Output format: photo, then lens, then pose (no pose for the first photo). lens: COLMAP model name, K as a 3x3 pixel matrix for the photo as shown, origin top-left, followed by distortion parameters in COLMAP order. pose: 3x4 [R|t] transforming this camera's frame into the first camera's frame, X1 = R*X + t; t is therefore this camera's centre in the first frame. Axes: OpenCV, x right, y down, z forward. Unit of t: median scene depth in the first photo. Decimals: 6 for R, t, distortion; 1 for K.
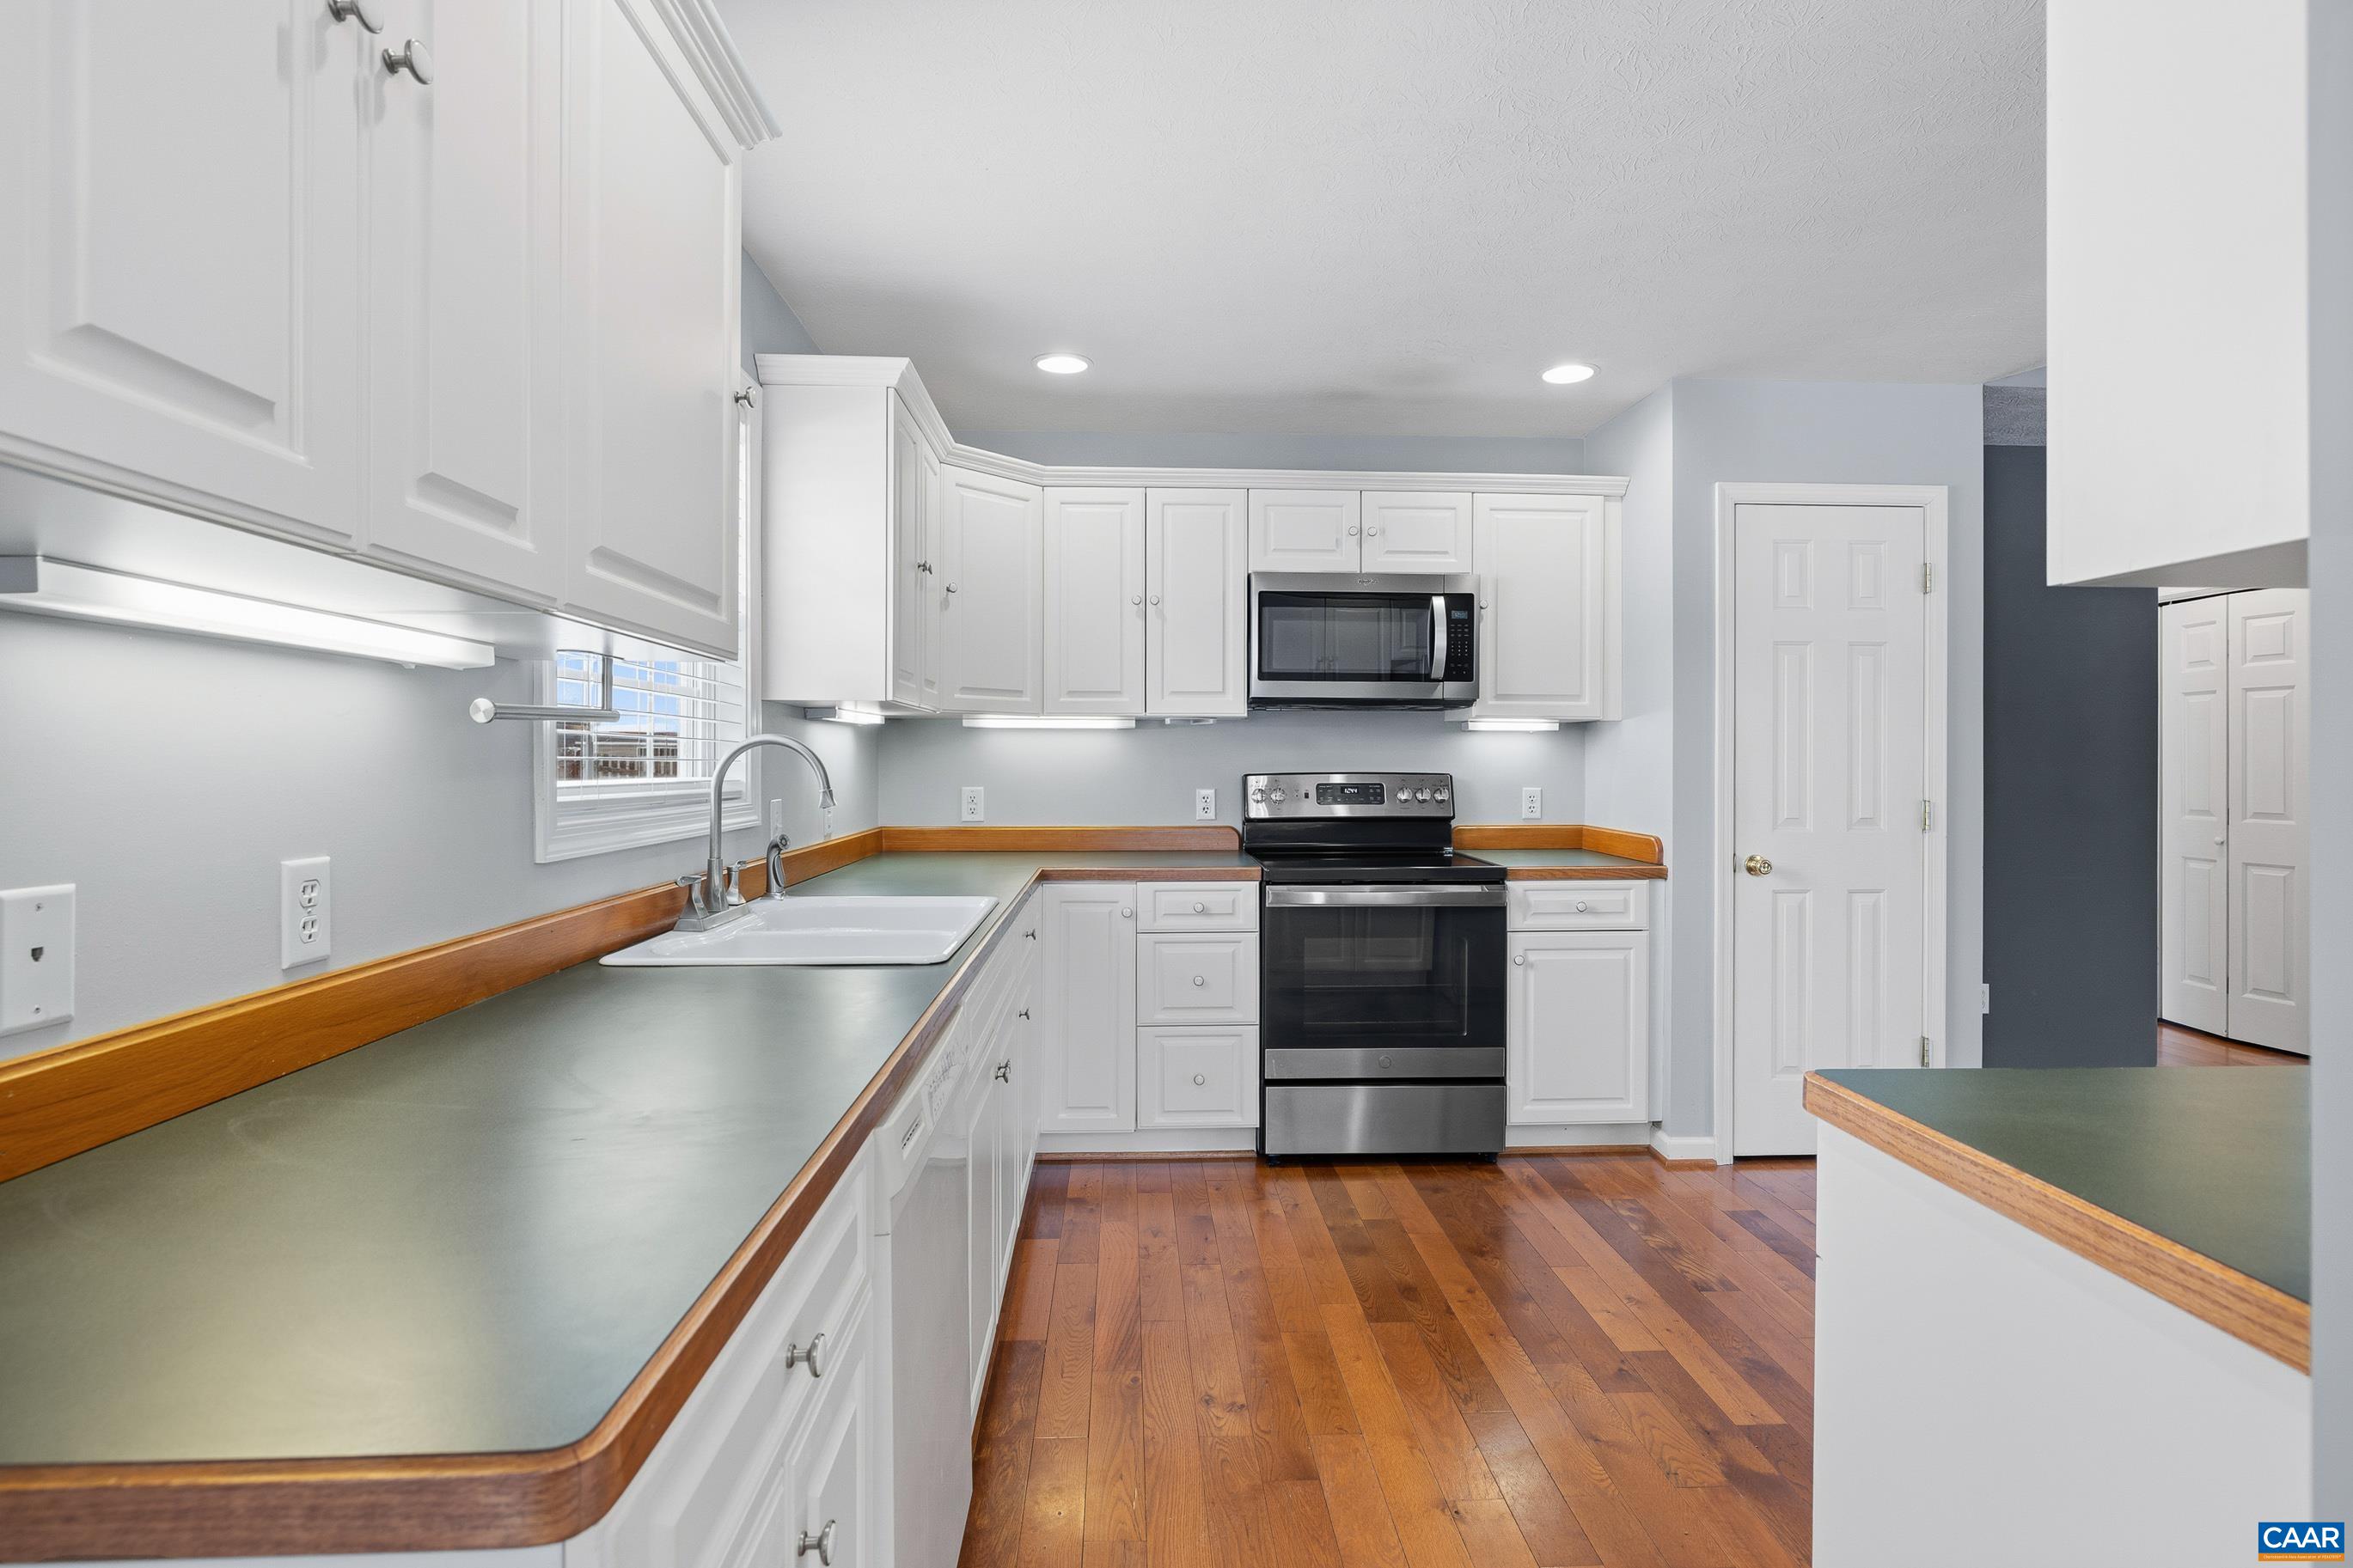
lens RADIAL K [[1113.8, 0, 1167.3], [0, 1113.8, 756.3], [0, 0, 1]] dist [-0.000394, 0.000005]
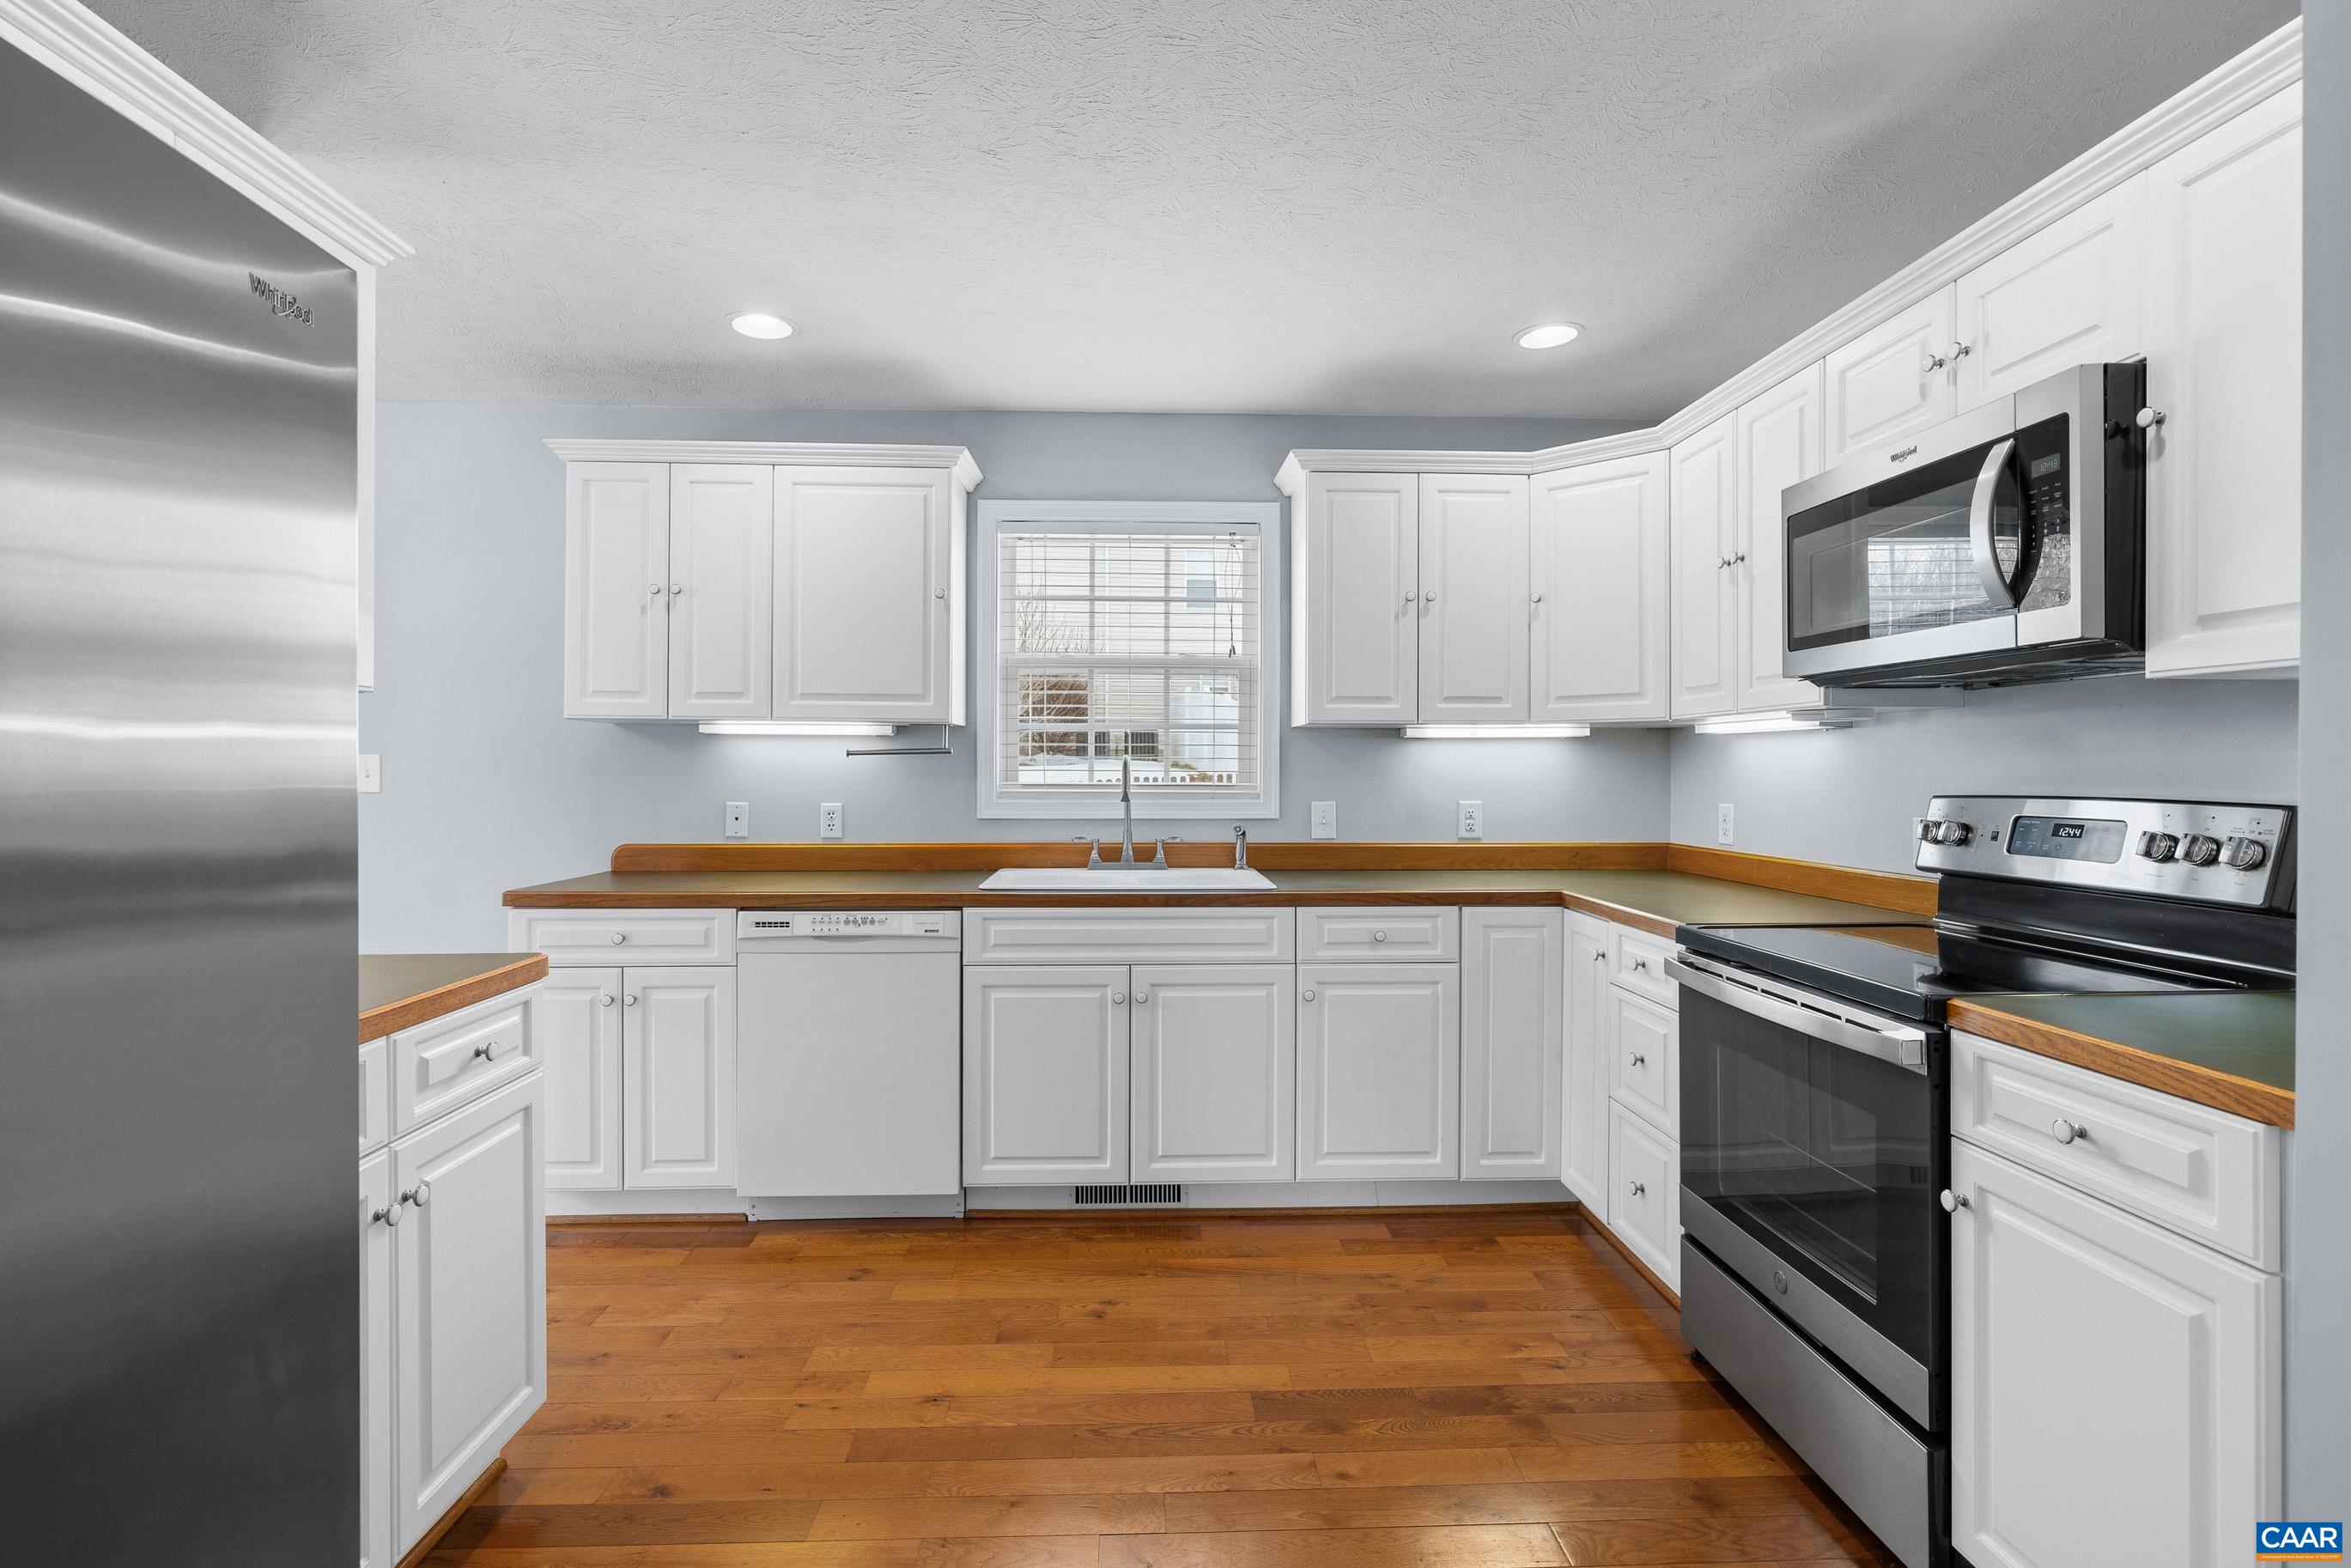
lens RADIAL K [[1087.0, 0, 1174.2], [0, 1087.0, 770.7], [0, 0, 1]] dist [-0.001220, 0.000031]
pose [[0.010620, -0.001635, -0.999942, 0.798829], [0.000985, 0.999998, -0.001625, 0.003082], [0.999943, -0.000968, 0.010622, 0.695644]]
